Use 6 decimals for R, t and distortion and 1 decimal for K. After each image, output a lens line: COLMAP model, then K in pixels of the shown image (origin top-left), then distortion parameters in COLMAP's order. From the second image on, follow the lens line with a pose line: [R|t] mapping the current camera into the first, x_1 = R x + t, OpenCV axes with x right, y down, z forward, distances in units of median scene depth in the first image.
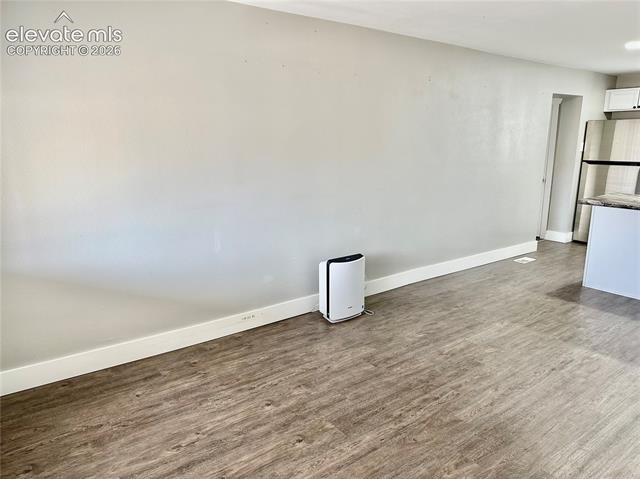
lens RADIAL K [[447.1, 0, 320.0], [0, 447.1, 239.5], [0, 0, 1]] dist [0.054631, -0.071316]
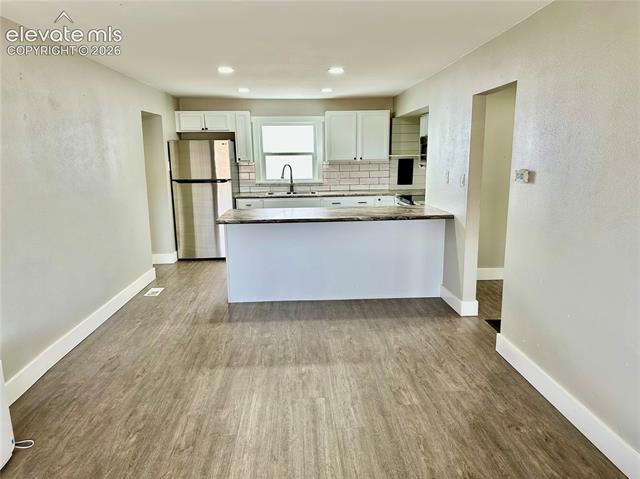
lens RADIAL K [[447.1, 0, 320.0], [0, 447.1, 239.5], [0, 0, 1]] dist [0.054631, -0.071316]
pose [[0.551321, -0.164316, 0.817952, -0.134460], [0.196863, 0.978350, 0.063848, -0.076415], [-0.810735, 0.125824, 0.571732, 0.307093]]
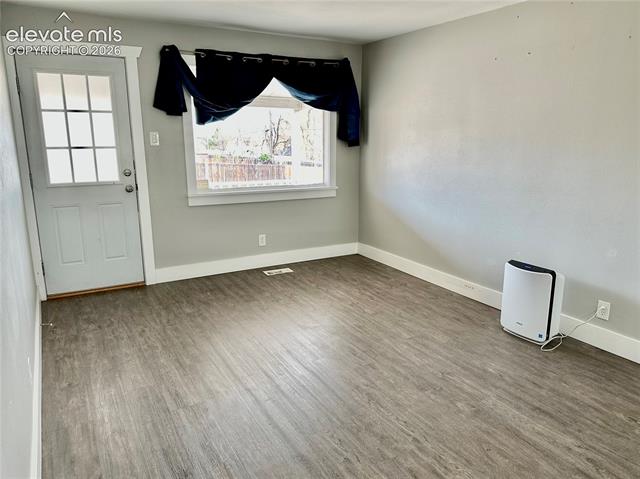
lens RADIAL K [[469.7, 0, 320.0], [0, 469.7, 239.5], [0, 0, 1]] dist [0.068822, -0.096953]
pose [[-0.121114, 0.216687, -0.968699, 0.991541], [-0.220481, 0.945633, 0.239094, -0.136890], [0.967843, 0.242538, -0.066754, 0.675342]]
